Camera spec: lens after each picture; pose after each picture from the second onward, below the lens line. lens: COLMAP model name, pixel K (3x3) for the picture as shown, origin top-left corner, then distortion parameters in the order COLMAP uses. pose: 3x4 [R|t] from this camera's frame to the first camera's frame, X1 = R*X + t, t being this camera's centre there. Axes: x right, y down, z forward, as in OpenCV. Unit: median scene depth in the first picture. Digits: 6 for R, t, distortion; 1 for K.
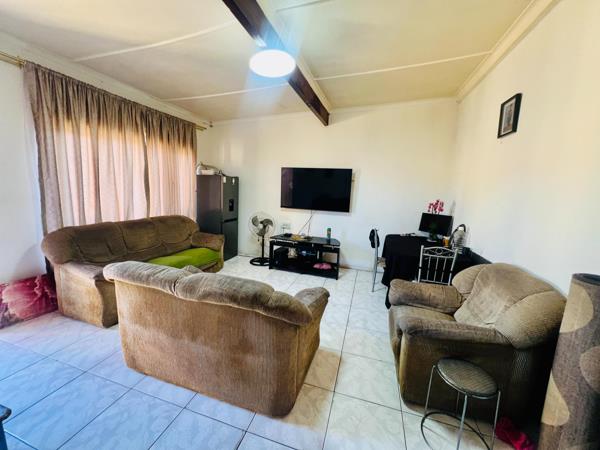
lens RADIAL K [[238.4, 0, 300.1], [0, 238.4, 221.5], [0, 0, 1]] dist [-0.006347, 0.000532]
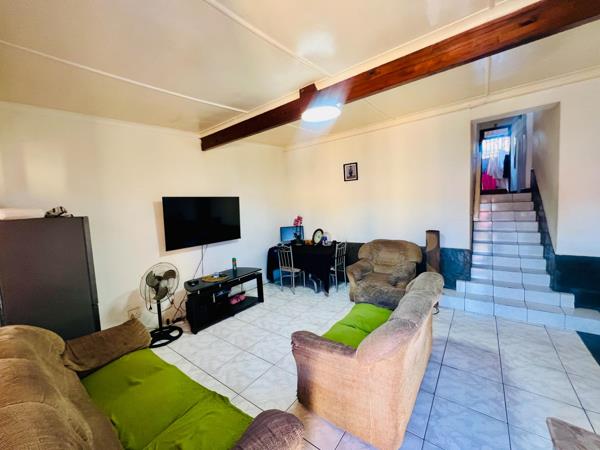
lens RADIAL K [[238.4, 0, 301.3], [0, 238.4, 223.4], [0, 0, 1]] dist [-0.006347, 0.000532]
pose [[0.333279, -0.128260, 0.934063, -0.655236], [0.187857, 0.979873, 0.067522, -0.120914], [-0.923923, 0.152967, 0.350666, 0.392111]]
